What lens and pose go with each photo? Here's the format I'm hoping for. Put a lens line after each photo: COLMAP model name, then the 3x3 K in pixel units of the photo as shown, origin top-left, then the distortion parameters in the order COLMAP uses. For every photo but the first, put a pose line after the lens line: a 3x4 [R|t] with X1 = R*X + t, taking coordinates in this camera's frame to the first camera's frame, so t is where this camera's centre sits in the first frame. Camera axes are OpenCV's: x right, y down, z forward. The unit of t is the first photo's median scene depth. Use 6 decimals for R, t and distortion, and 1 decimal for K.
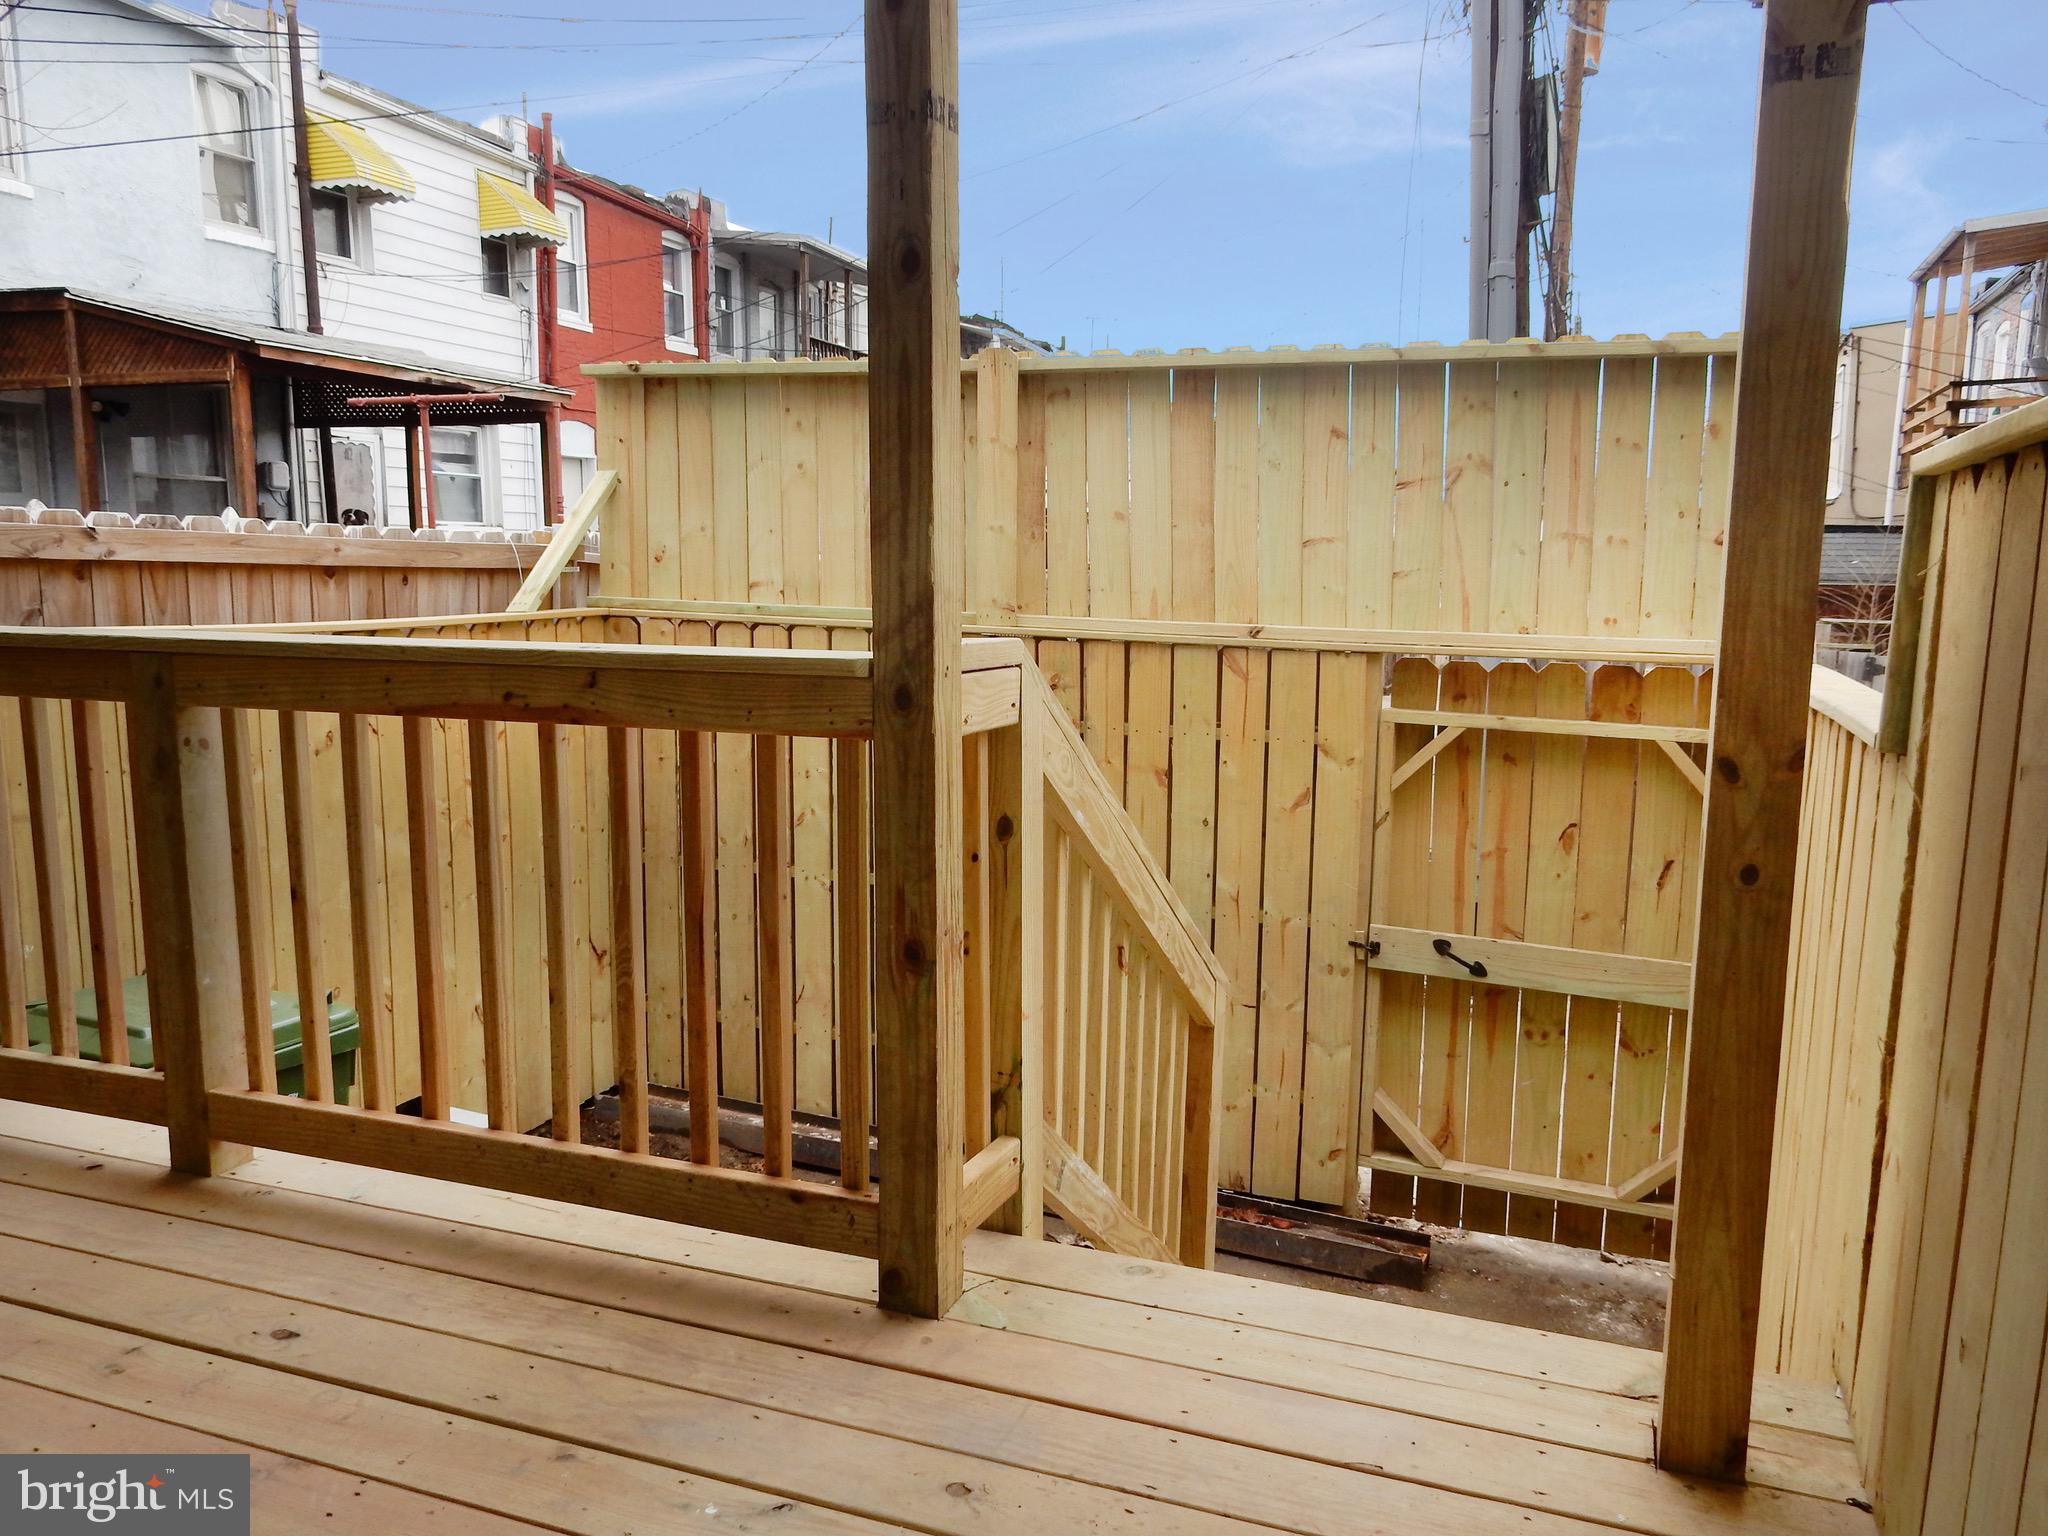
lens RADIAL K [[1531.5, 0, 1061.7], [0, 1531.5, 777.8], [0, 0, 1]] dist [0.001408, 0.005493]
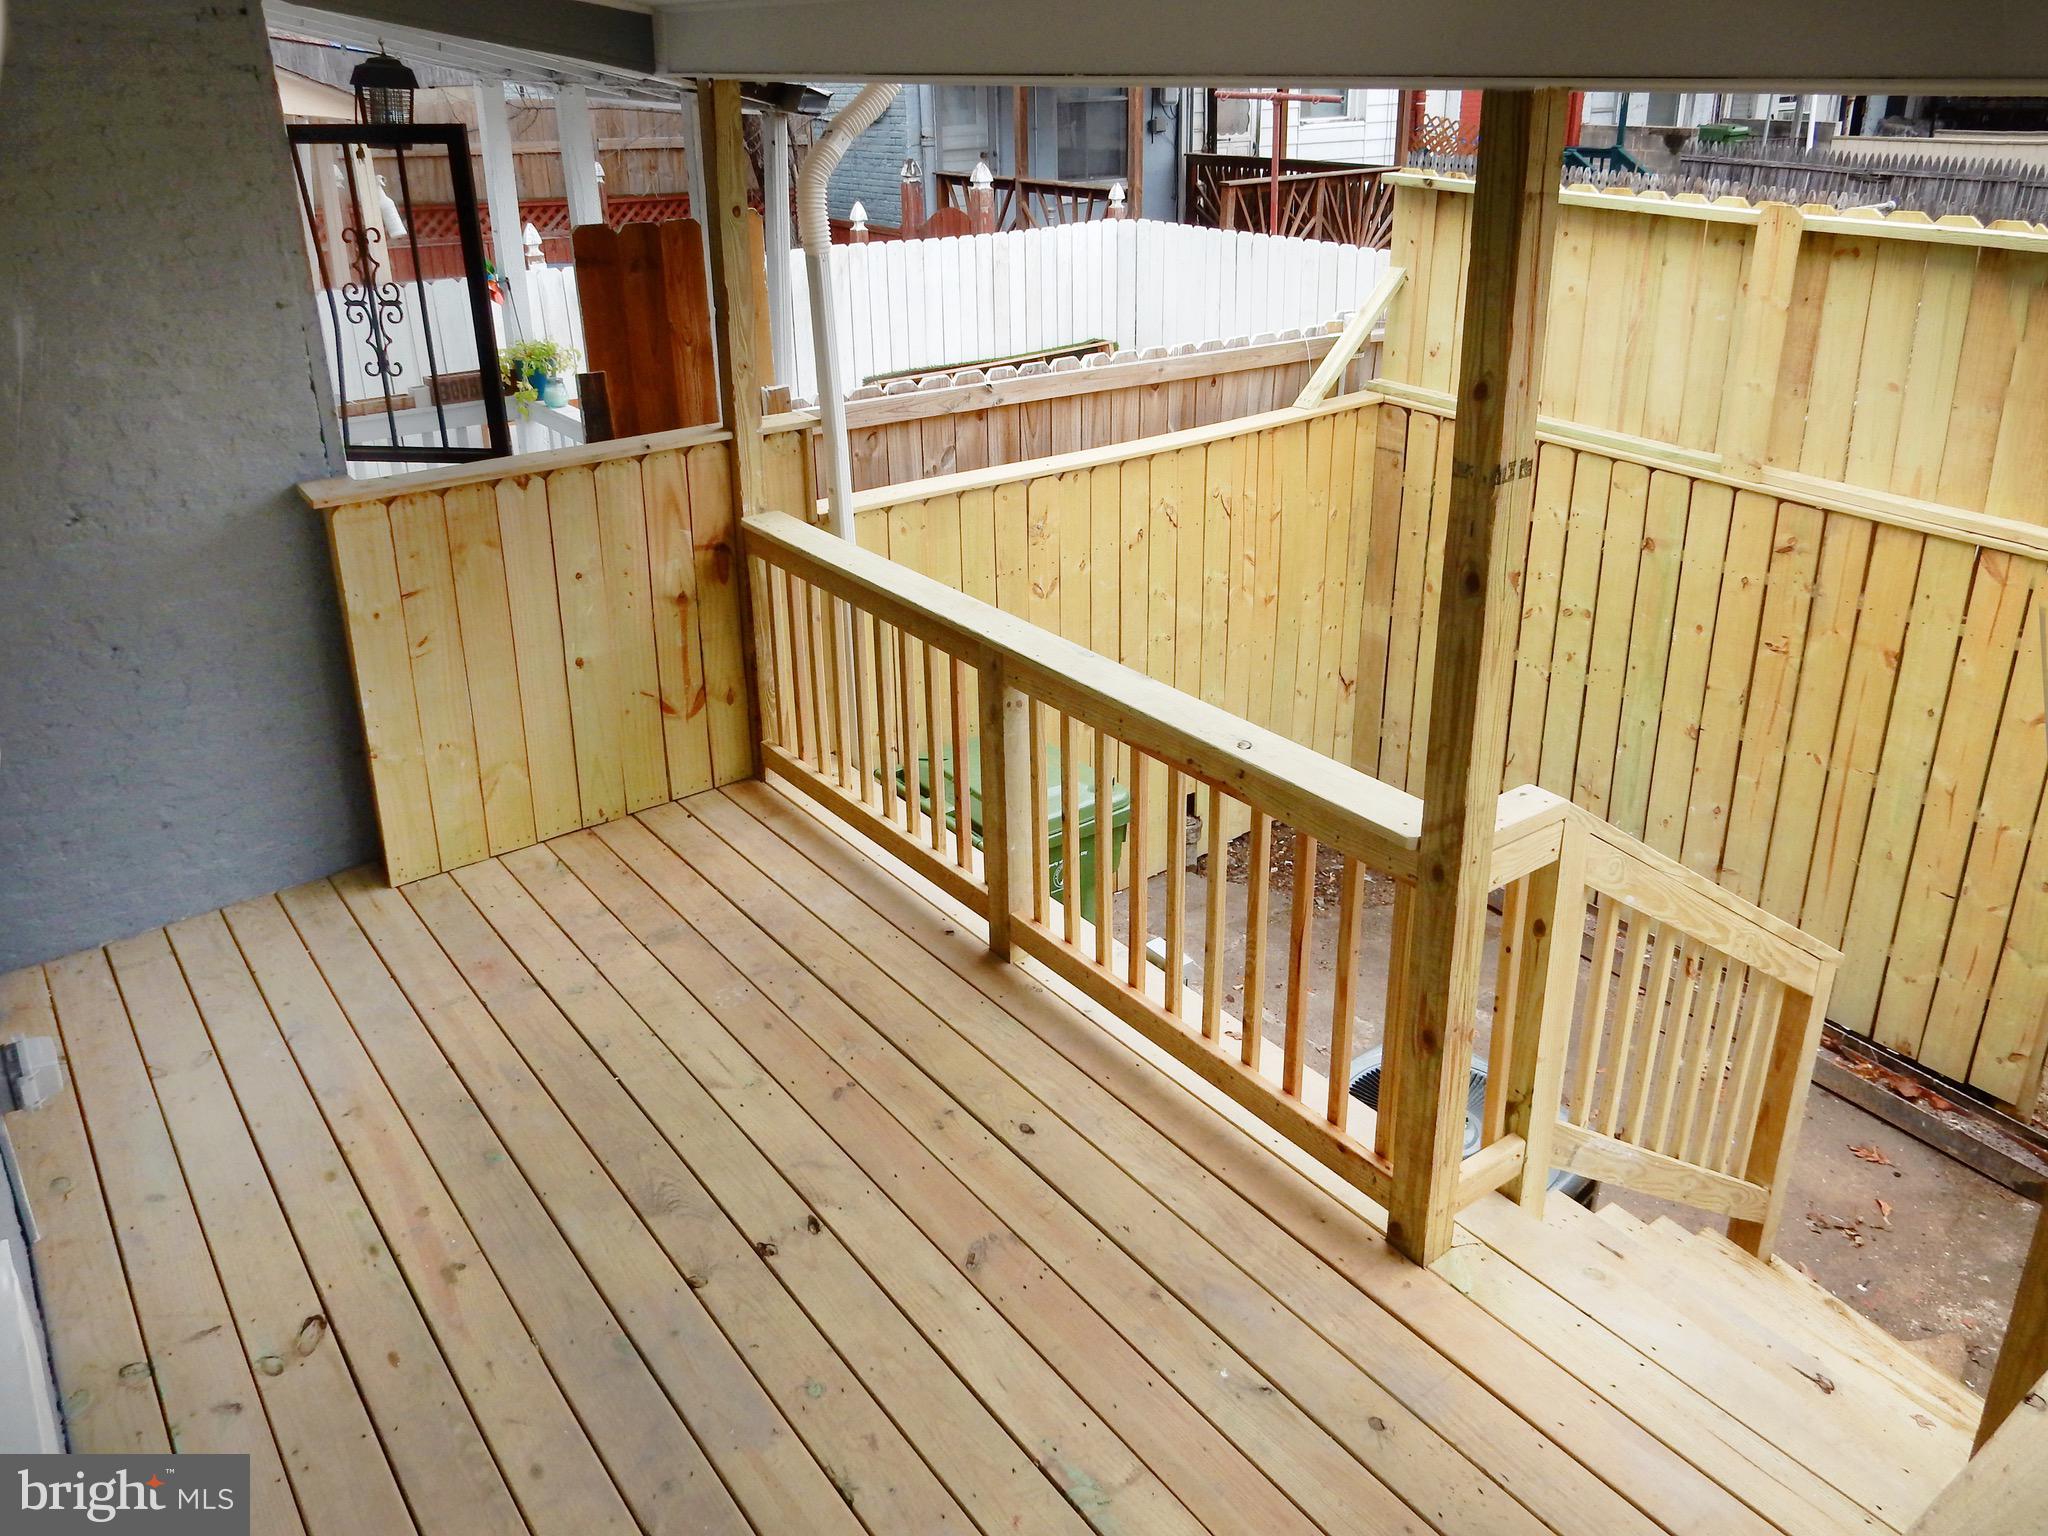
lens RADIAL K [[1510.3, 0, 1031.1], [0, 1510.3, 661.6], [0, 0, 1]] dist [-0.003801, -0.000062]
pose [[0.845233, 0.177839, -0.503938, 0.170124], [-0.057287, 0.967722, 0.245422, -0.399185], [0.531318, -0.178570, 0.828139, -0.186559]]
